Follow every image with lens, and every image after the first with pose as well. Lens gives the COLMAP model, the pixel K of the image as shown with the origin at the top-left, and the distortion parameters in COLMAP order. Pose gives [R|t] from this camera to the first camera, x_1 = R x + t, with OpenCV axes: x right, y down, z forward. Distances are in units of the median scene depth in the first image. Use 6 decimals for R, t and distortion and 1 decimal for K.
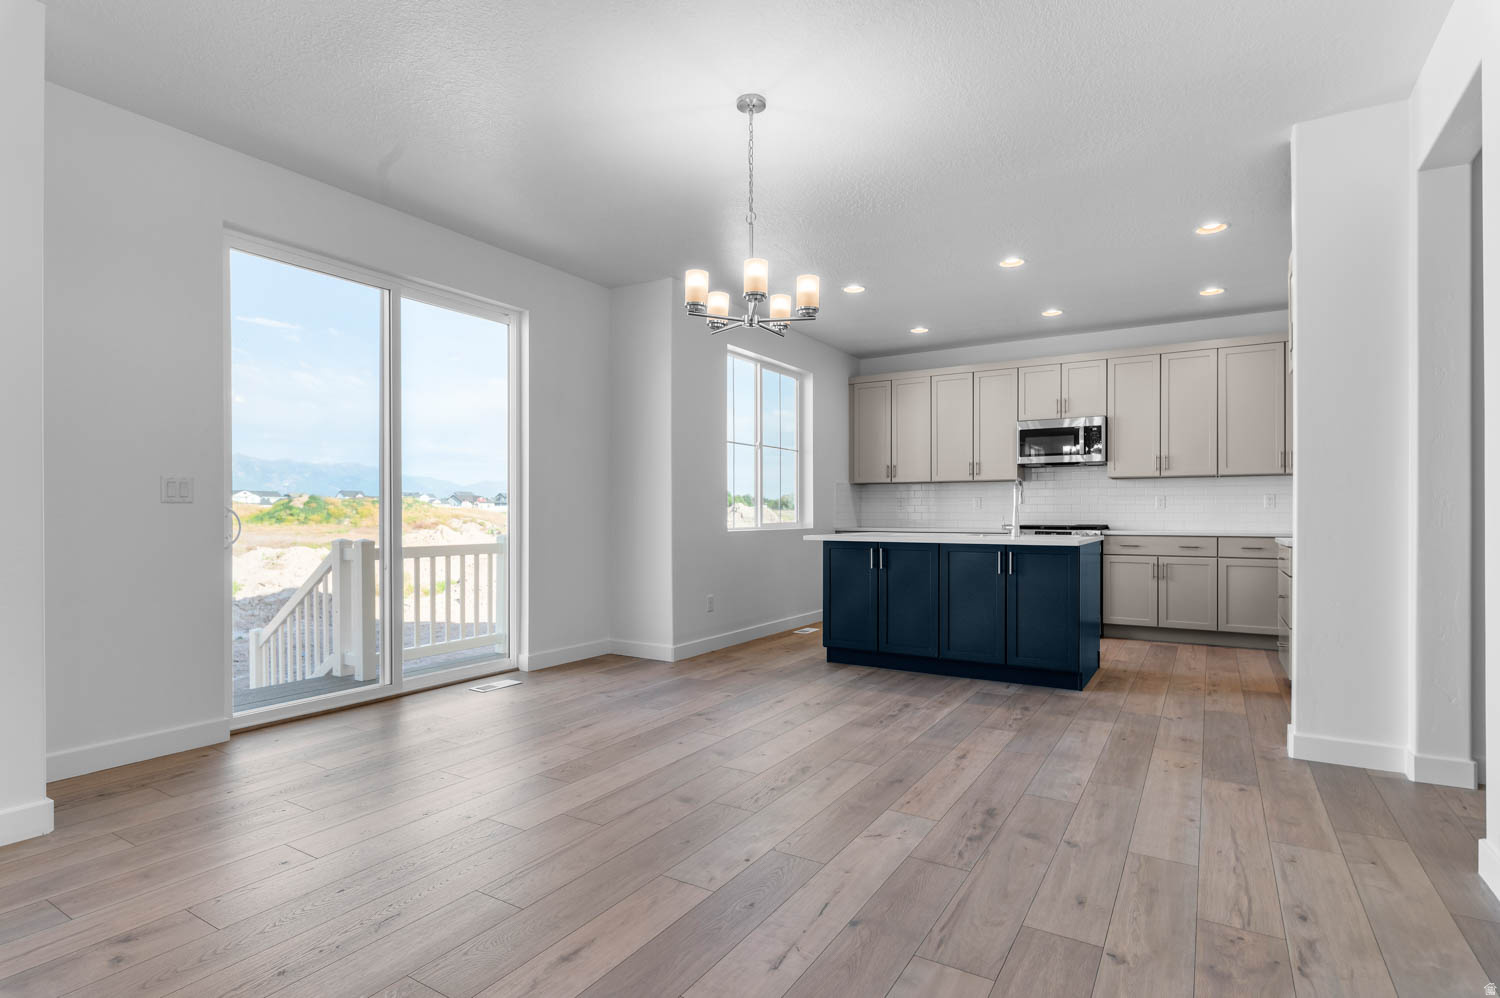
lens RADIAL K [[758.8, 0, 750.0], [0, 758.8, 499.0], [0, 0, 1]] dist [0.002038, 0.000320]
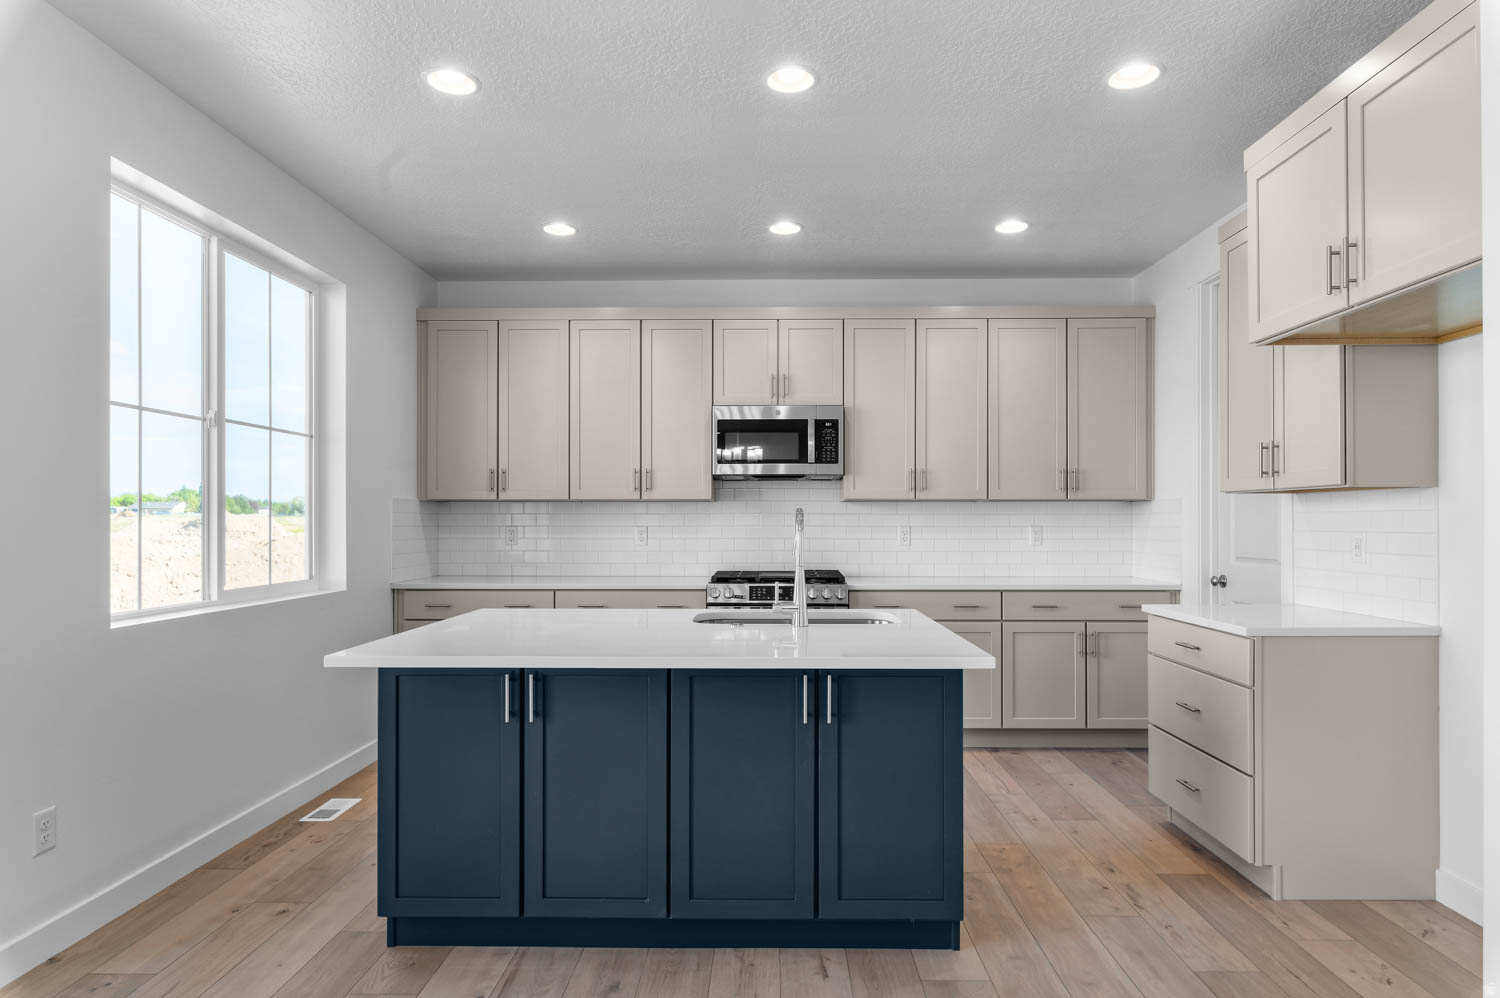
lens RADIAL K [[863.7, 0, 768.5], [0, 863.7, 514.8], [0, 0, 1]] dist [0.000445, 0.000166]
pose [[0.855260, 0.001858, 0.518195, 0.027850], [-0.008944, 0.999898, 0.011176, -0.022714], [-0.518121, -0.014193, 0.855189, 0.392535]]
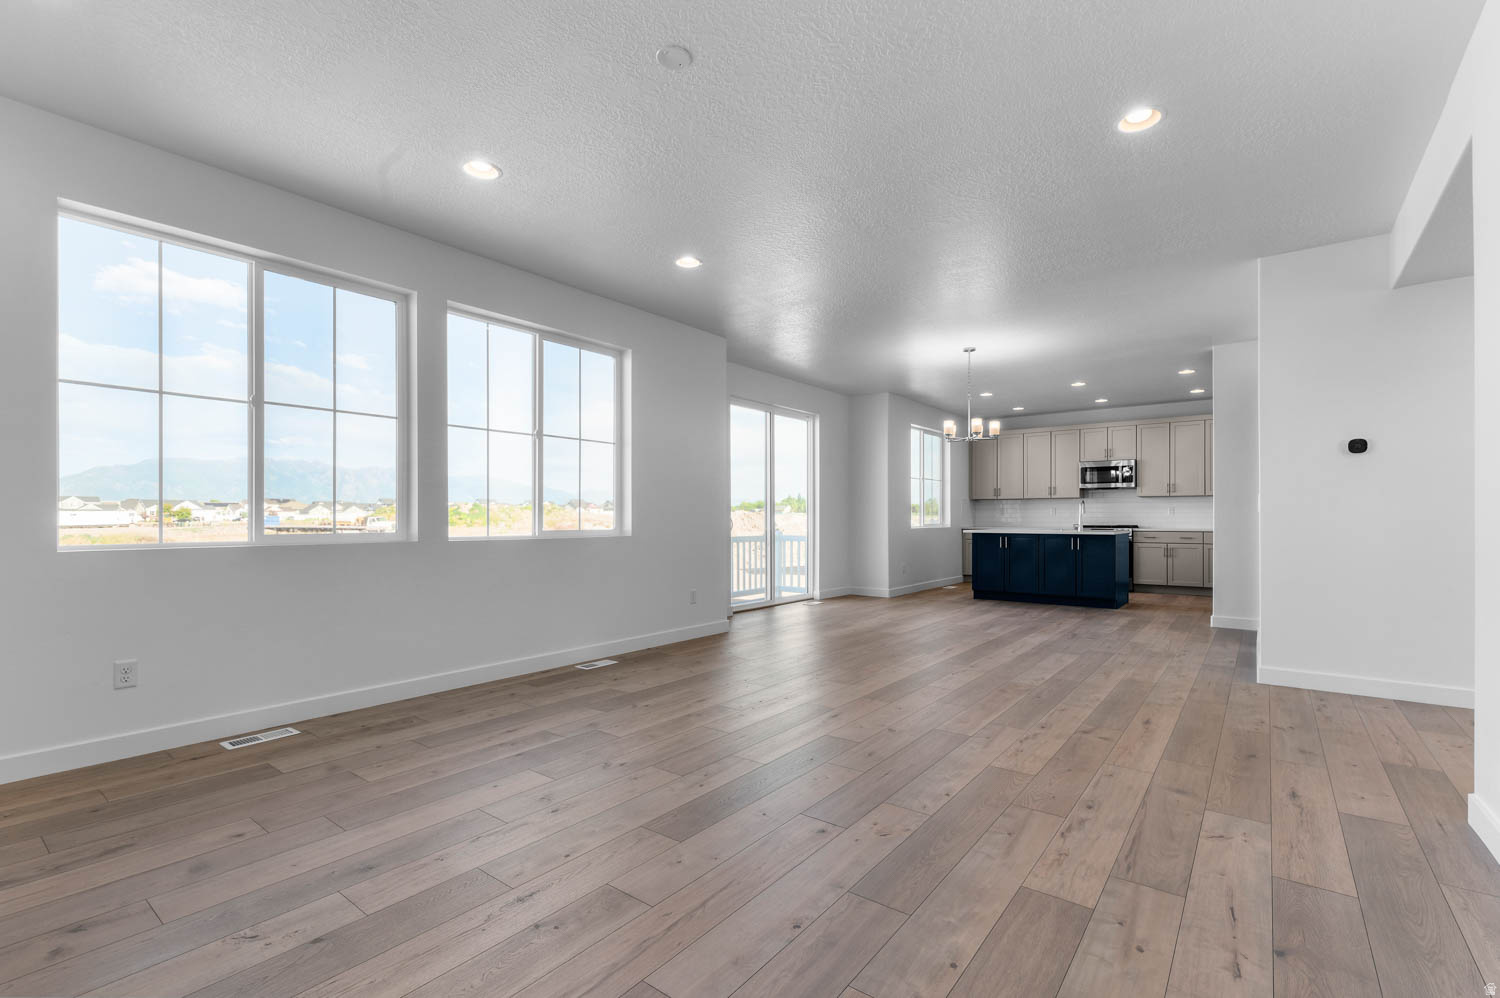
lens RADIAL K [[681.5, 0, 749.6], [0, 681.5, 512.6], [0, 0, 1]] dist [0.011703, 0.000060]
pose [[0.994986, -0.001576, -0.100001, -0.222092], [0.002738, 0.999930, 0.011482, -0.012742], [0.099976, -0.011698, 0.994921, -0.573843]]
